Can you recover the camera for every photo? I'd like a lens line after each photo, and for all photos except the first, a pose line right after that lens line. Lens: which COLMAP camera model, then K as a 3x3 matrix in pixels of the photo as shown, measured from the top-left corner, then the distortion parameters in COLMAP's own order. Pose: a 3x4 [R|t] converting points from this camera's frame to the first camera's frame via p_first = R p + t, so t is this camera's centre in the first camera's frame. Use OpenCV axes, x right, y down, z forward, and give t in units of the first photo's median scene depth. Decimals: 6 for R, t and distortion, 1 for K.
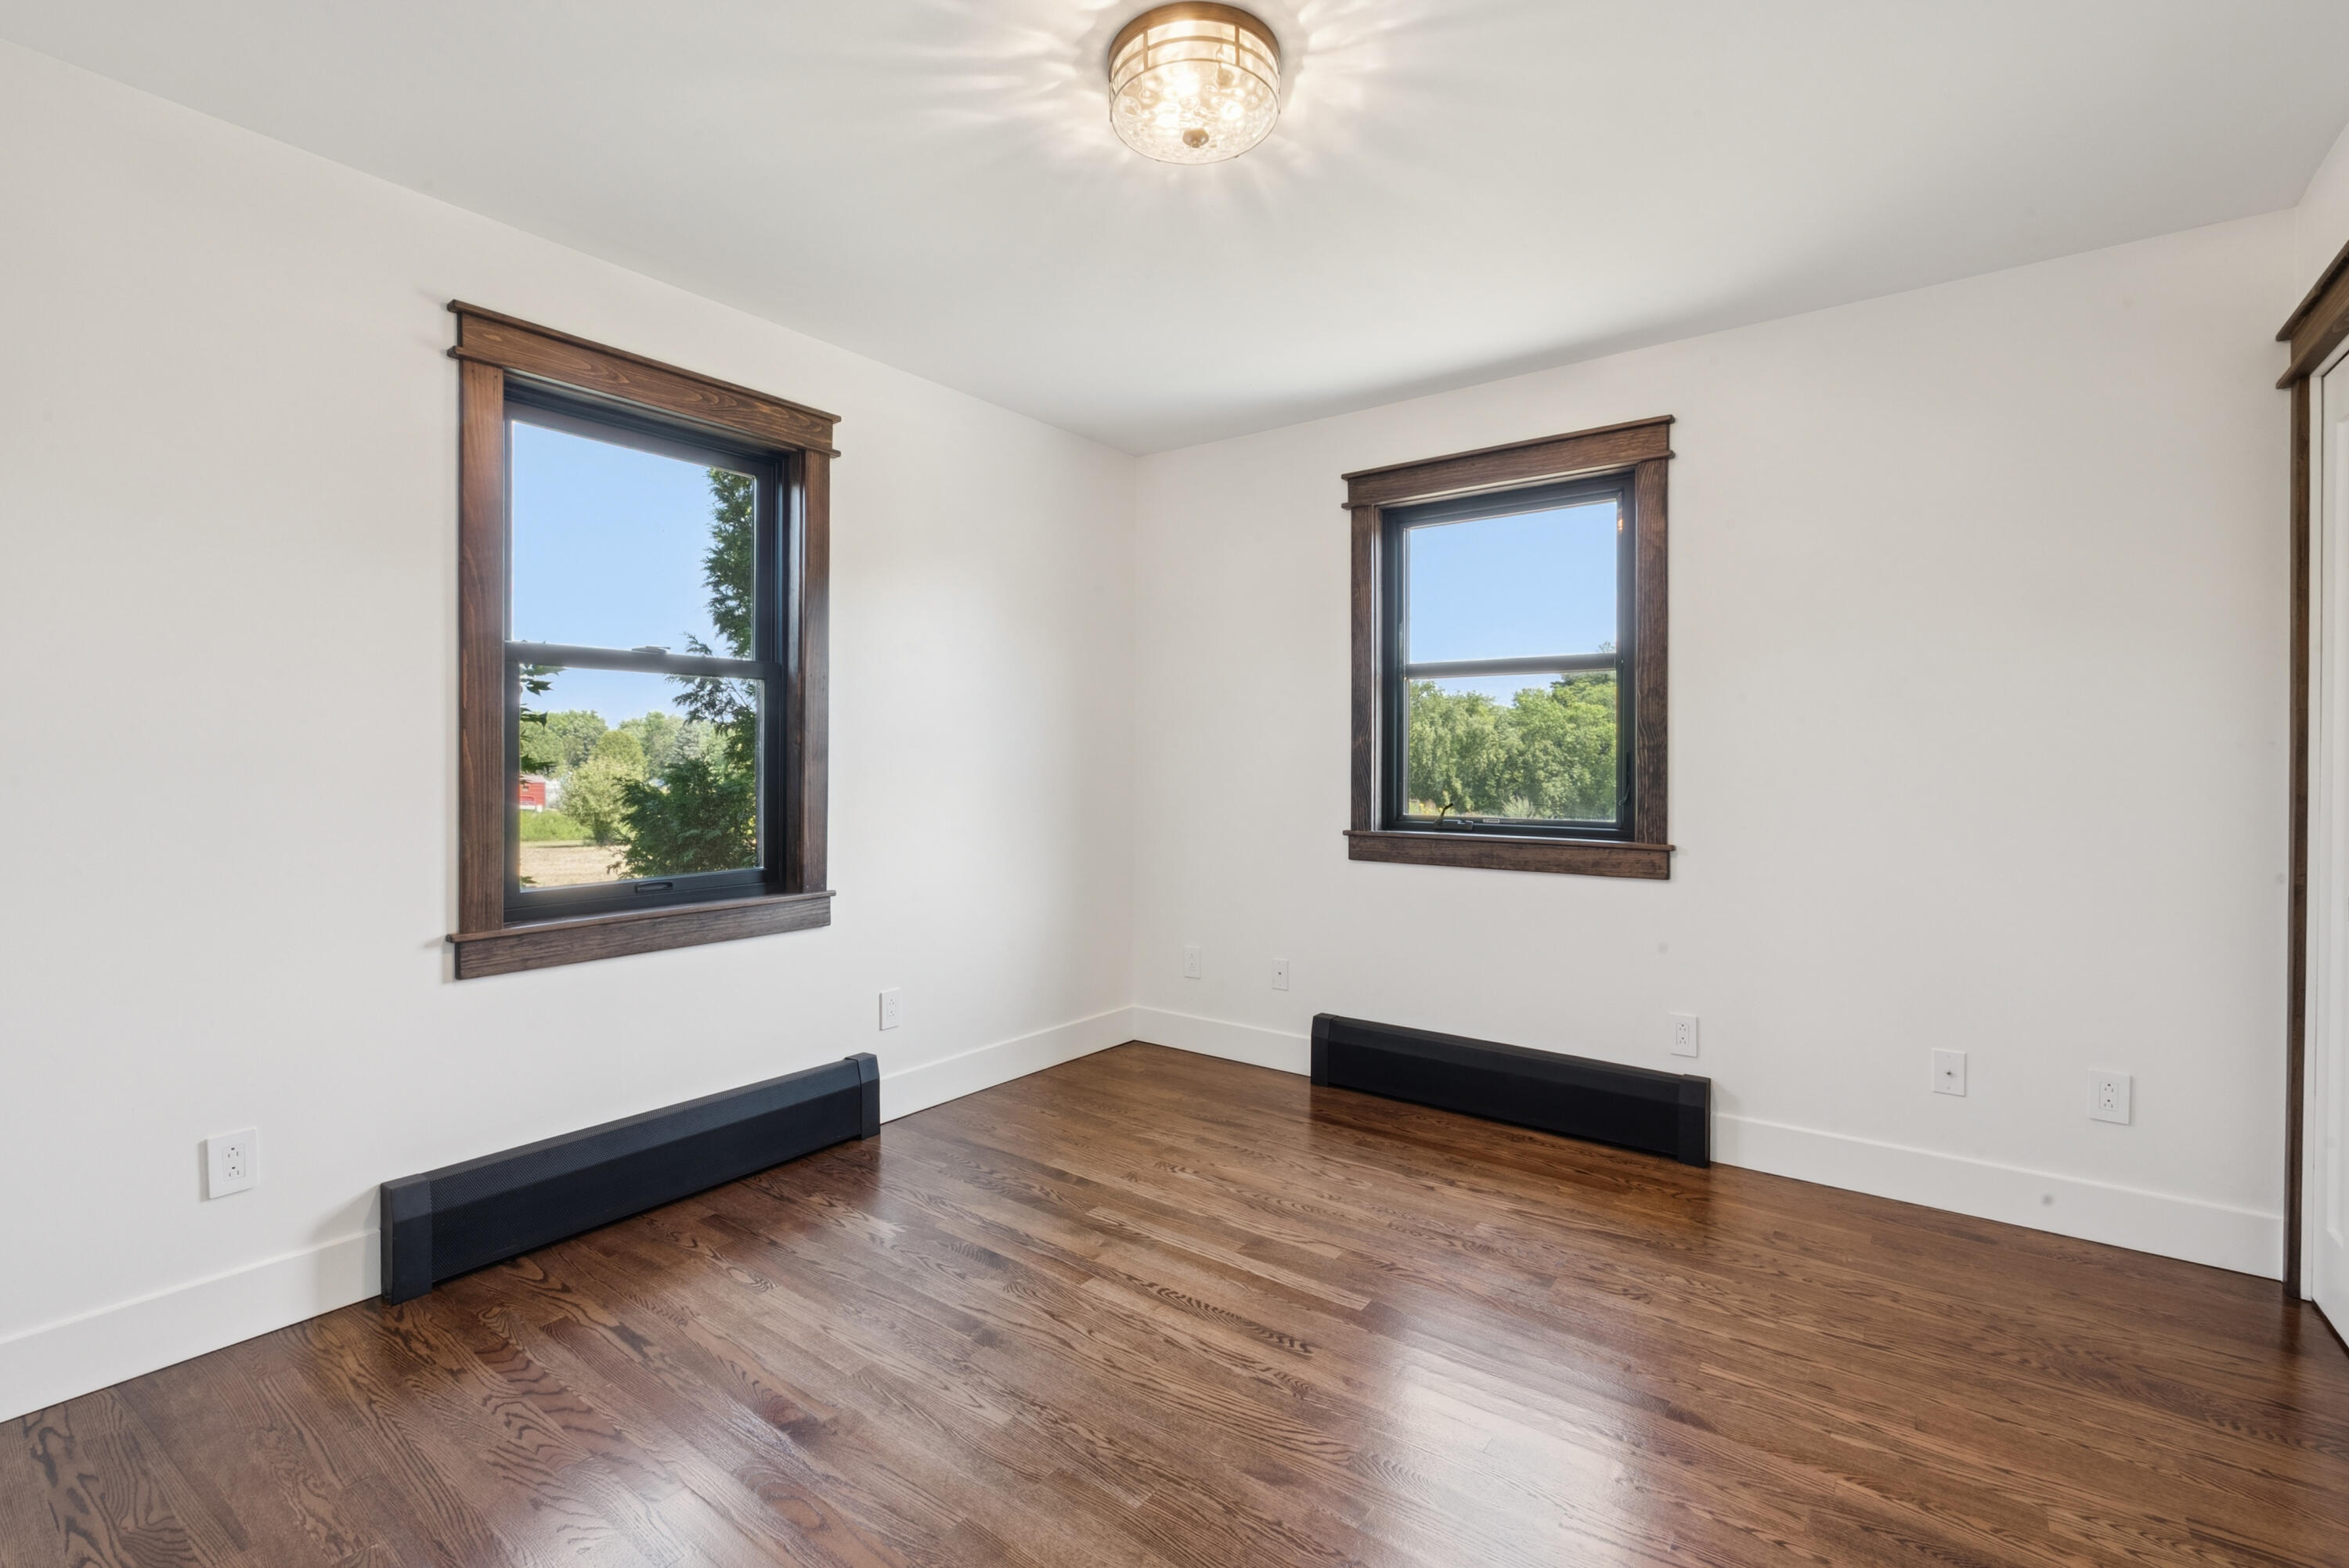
lens RADIAL K [[1041.0, 0, 1186.0], [0, 1041.0, 762.9], [0, 0, 1]] dist [-0.004605, -0.001083]
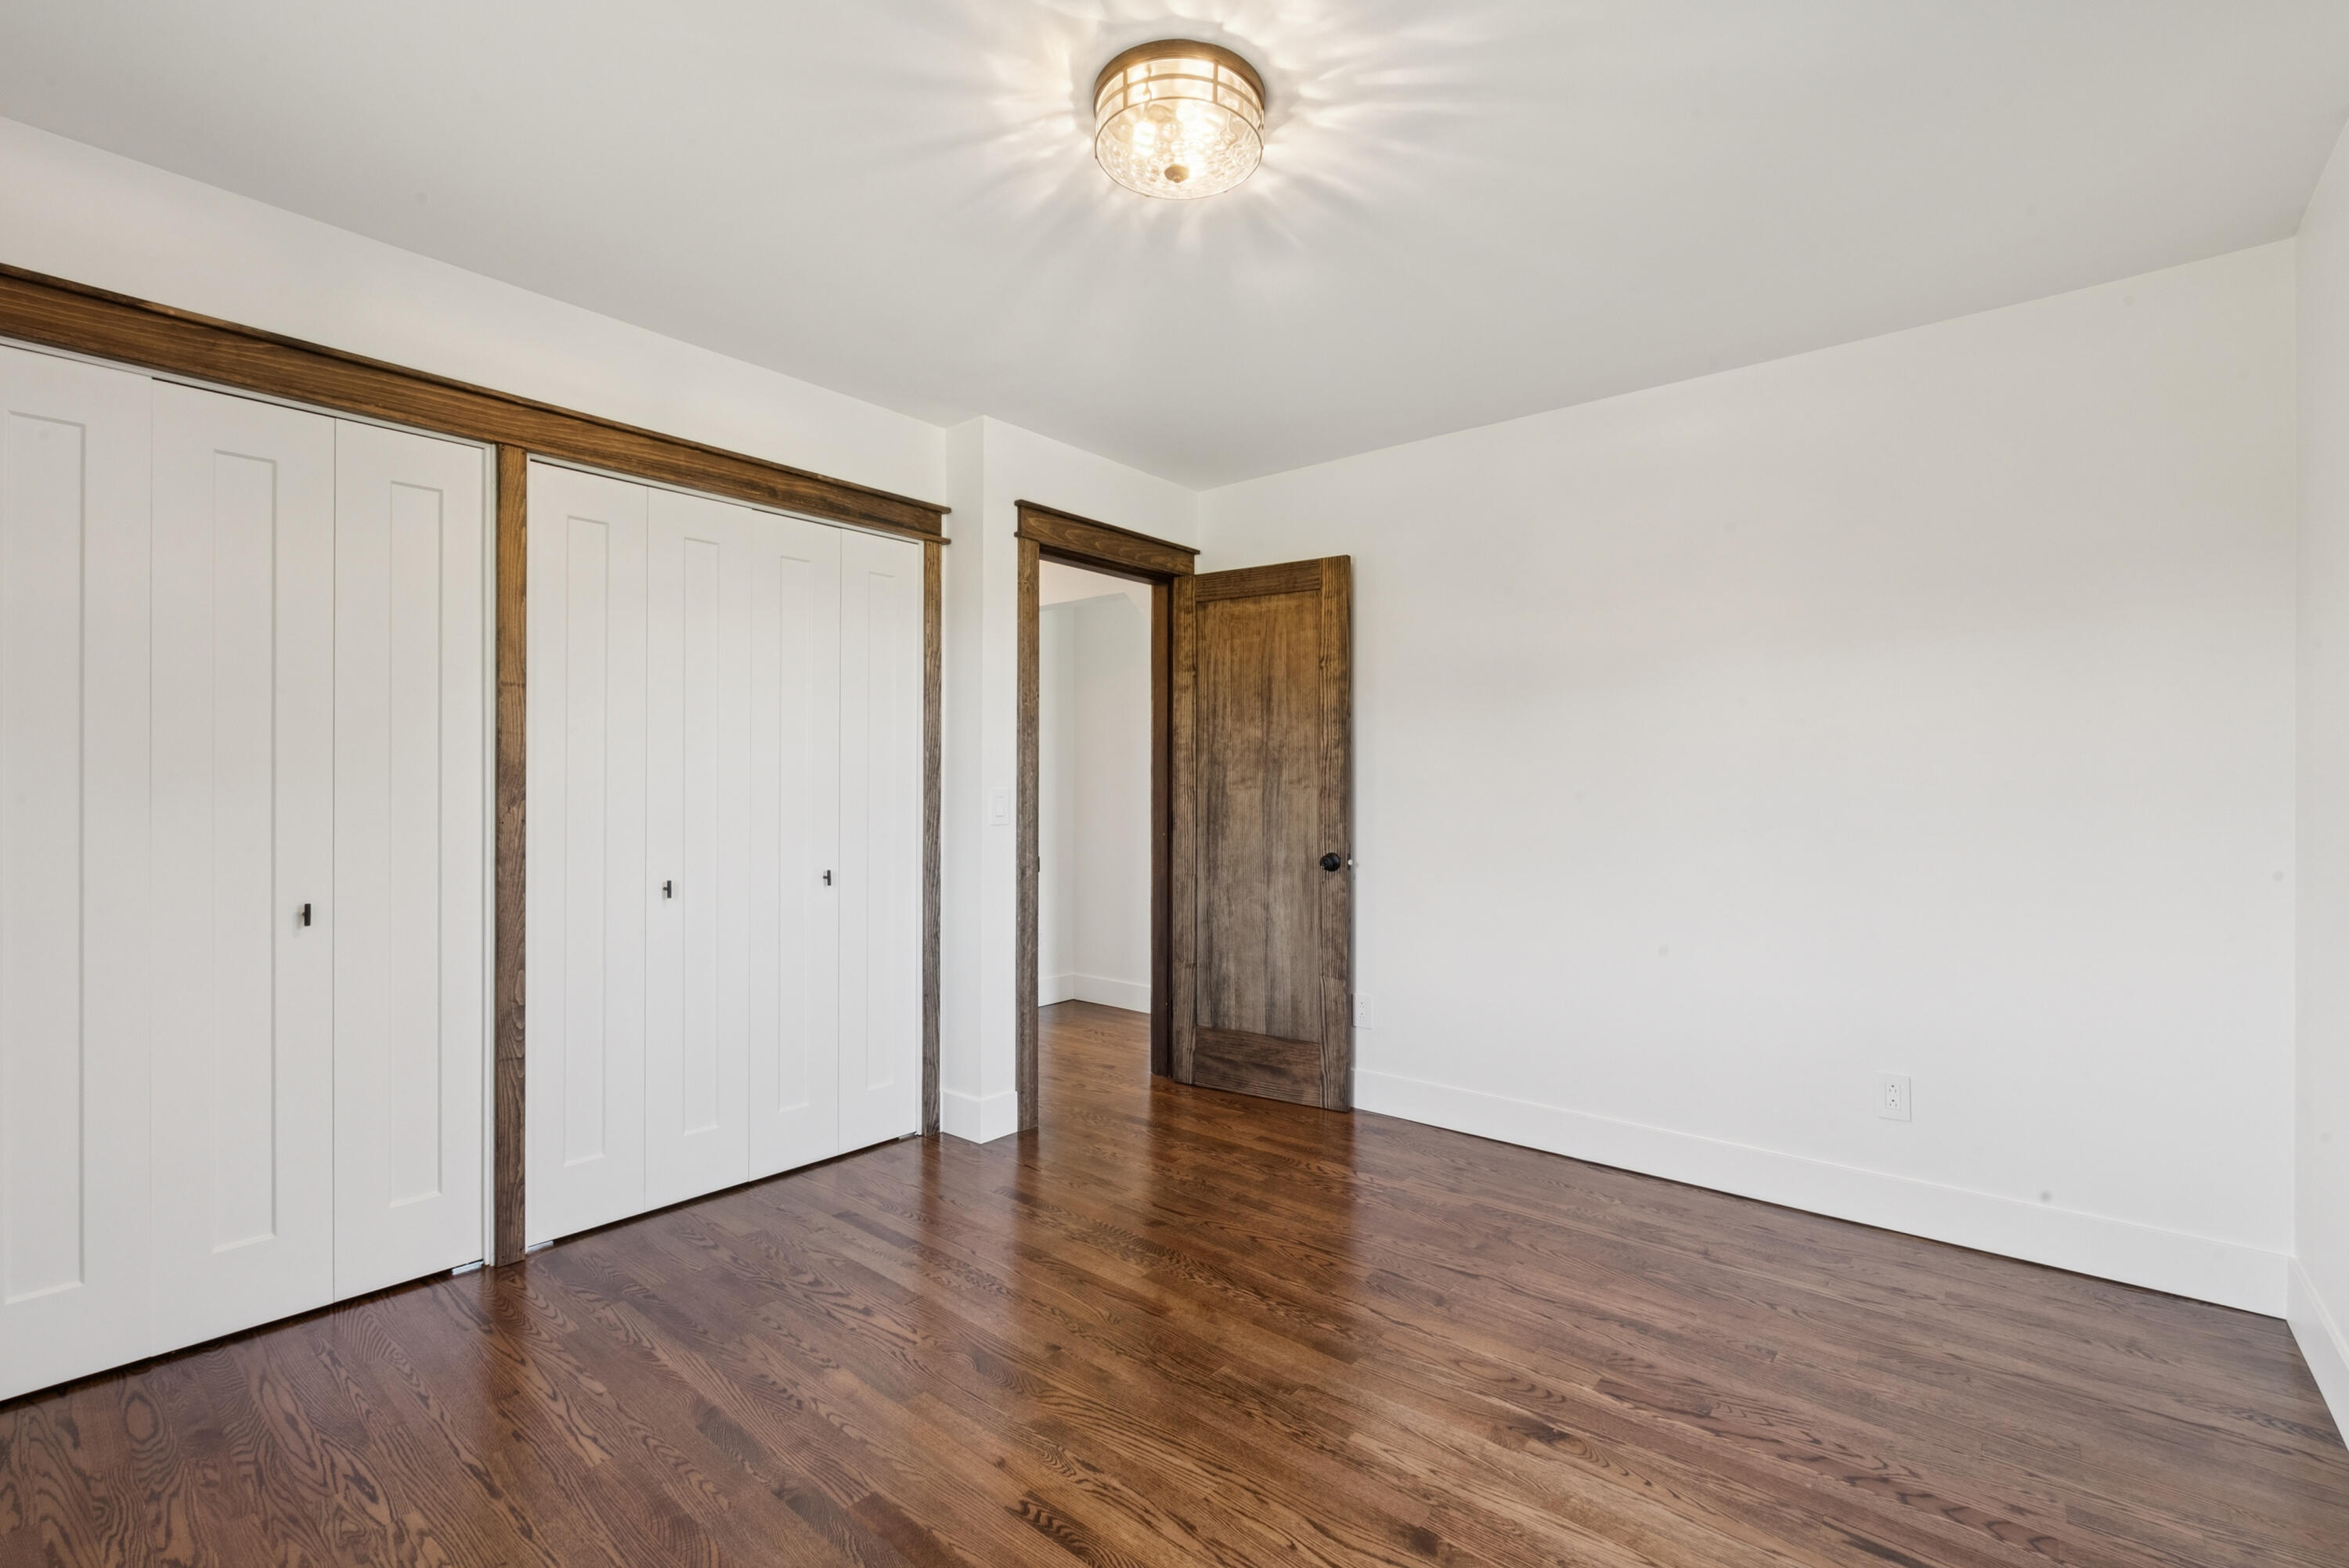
lens RADIAL K [[1041.0, 0, 1169.5], [0, 1041.0, 792.1], [0, 0, 1]] dist [-0.004605, -0.001083]
pose [[-0.997322, -0.006443, 0.072847, -0.059984], [-0.006477, 0.999979, -0.000237, -0.004309], [-0.072843, -0.000708, -0.997343, 1.960064]]
